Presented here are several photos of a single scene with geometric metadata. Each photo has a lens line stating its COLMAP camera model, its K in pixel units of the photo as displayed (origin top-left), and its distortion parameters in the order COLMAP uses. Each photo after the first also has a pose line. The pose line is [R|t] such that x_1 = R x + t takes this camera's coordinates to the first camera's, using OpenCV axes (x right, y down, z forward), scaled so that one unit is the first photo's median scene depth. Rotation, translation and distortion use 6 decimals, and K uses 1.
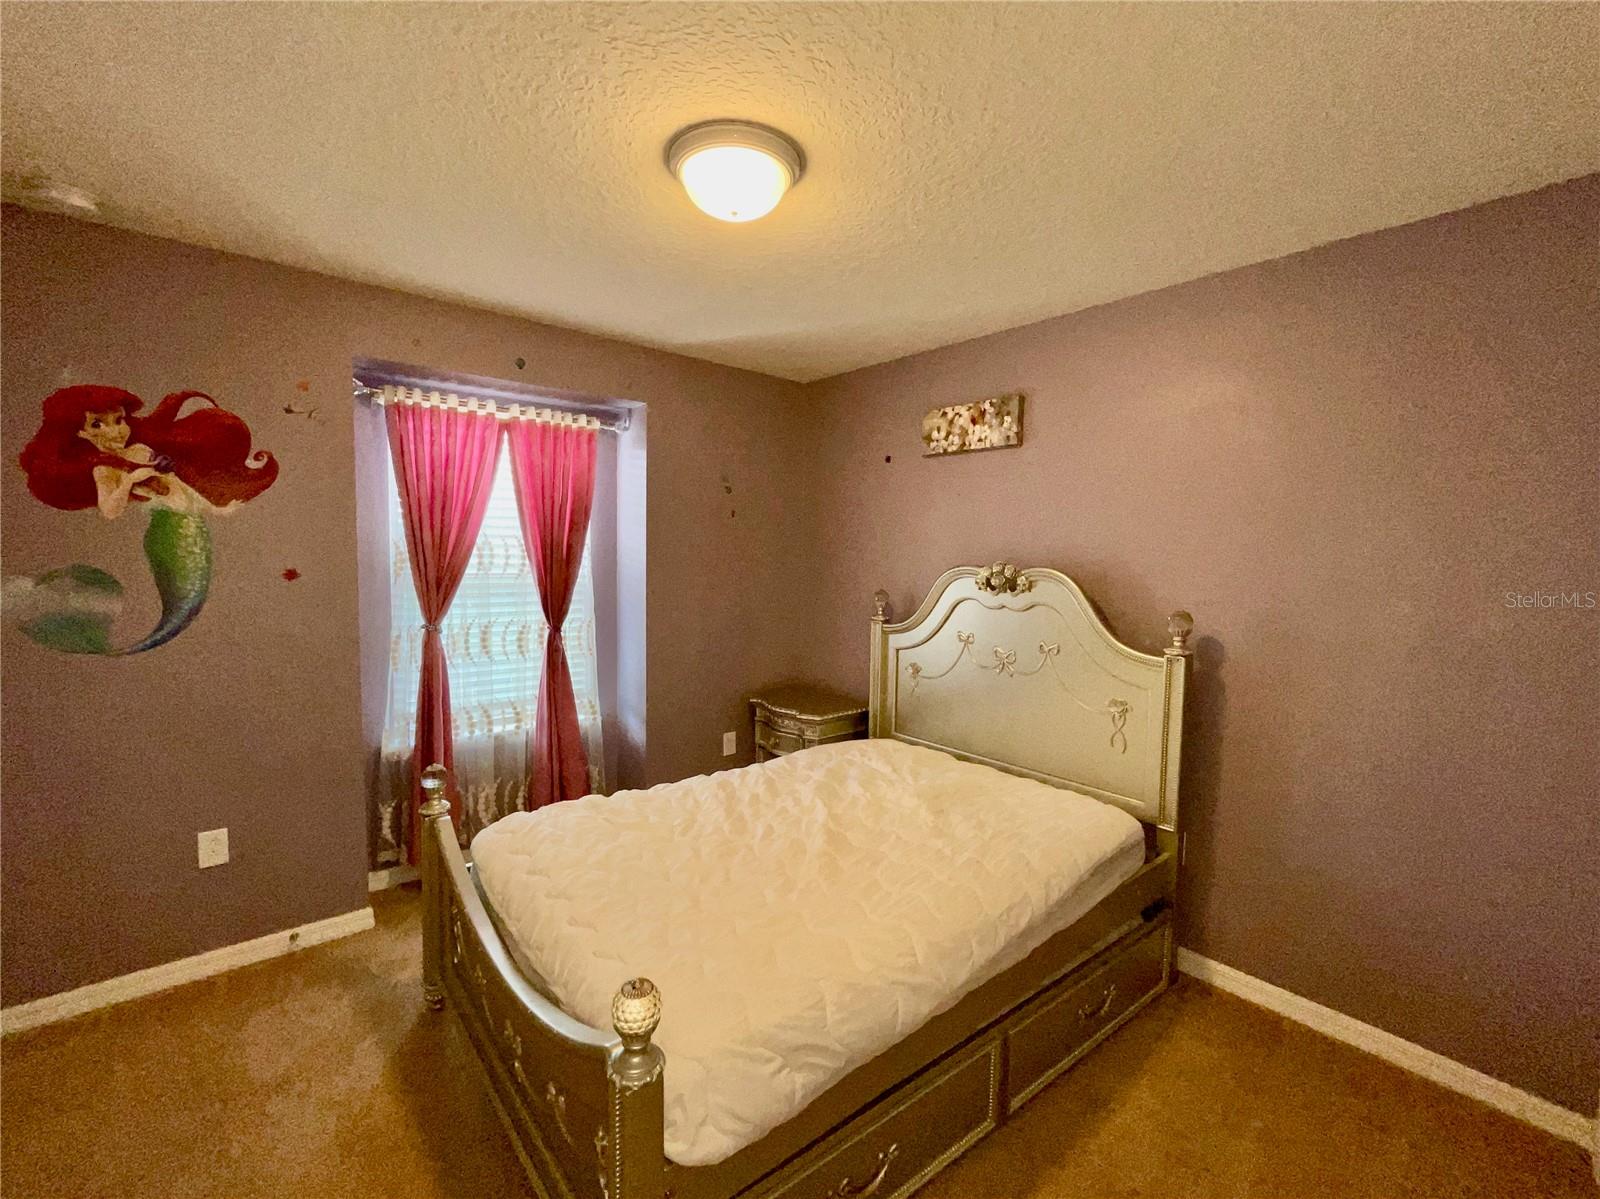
lens RADIAL K [[692.6, 0, 795.9], [0, 692.6, 596.5], [0, 0, 1]] dist [-0.000366, -0.000415]
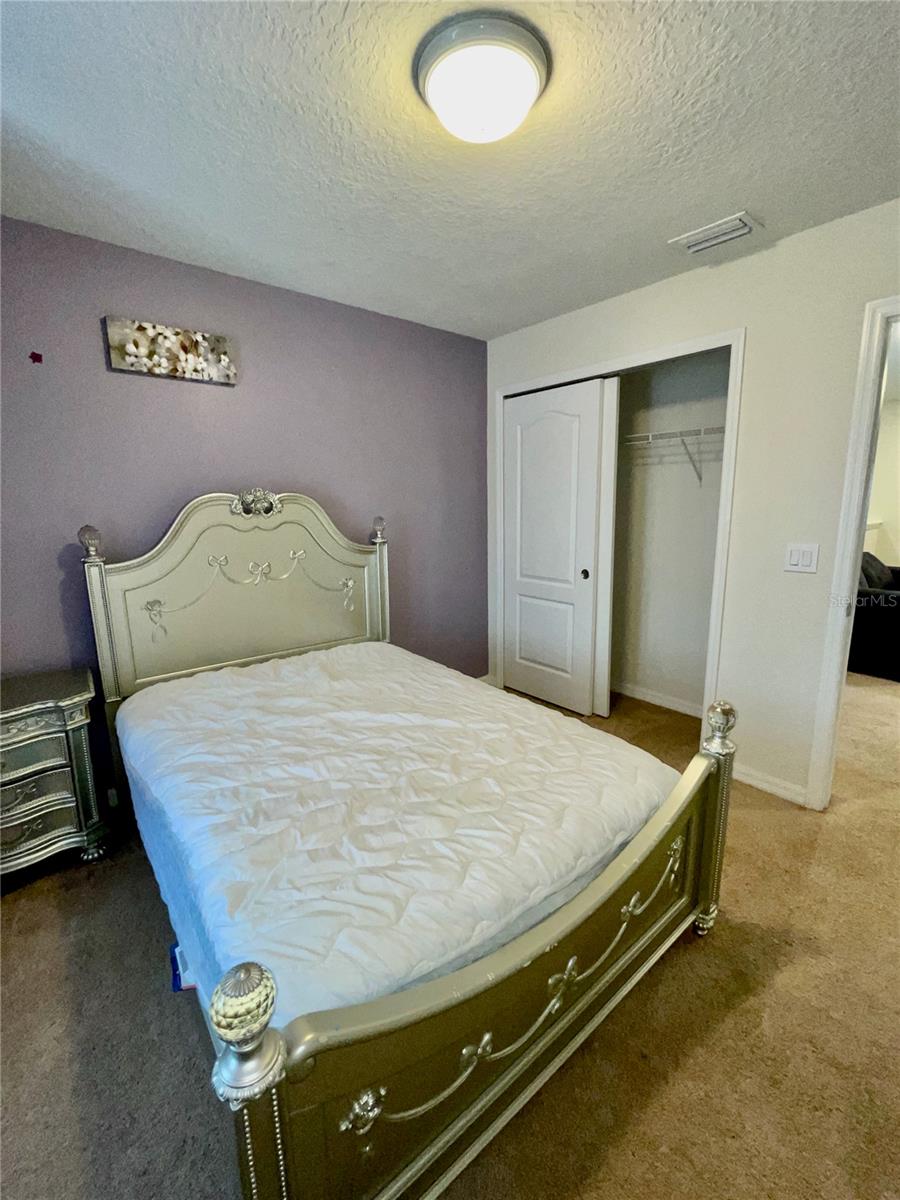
lens RADIAL K [[519.5, 0, 452.5], [0, 519.5, 598.3], [0, 0, 1]] dist [-0.000366, -0.000415]
pose [[-0.003844, -0.206342, 0.978472, -0.563690], [0.069552, 0.976055, 0.206105, -0.025609], [-0.997571, 0.068847, 0.010600, 0.624277]]
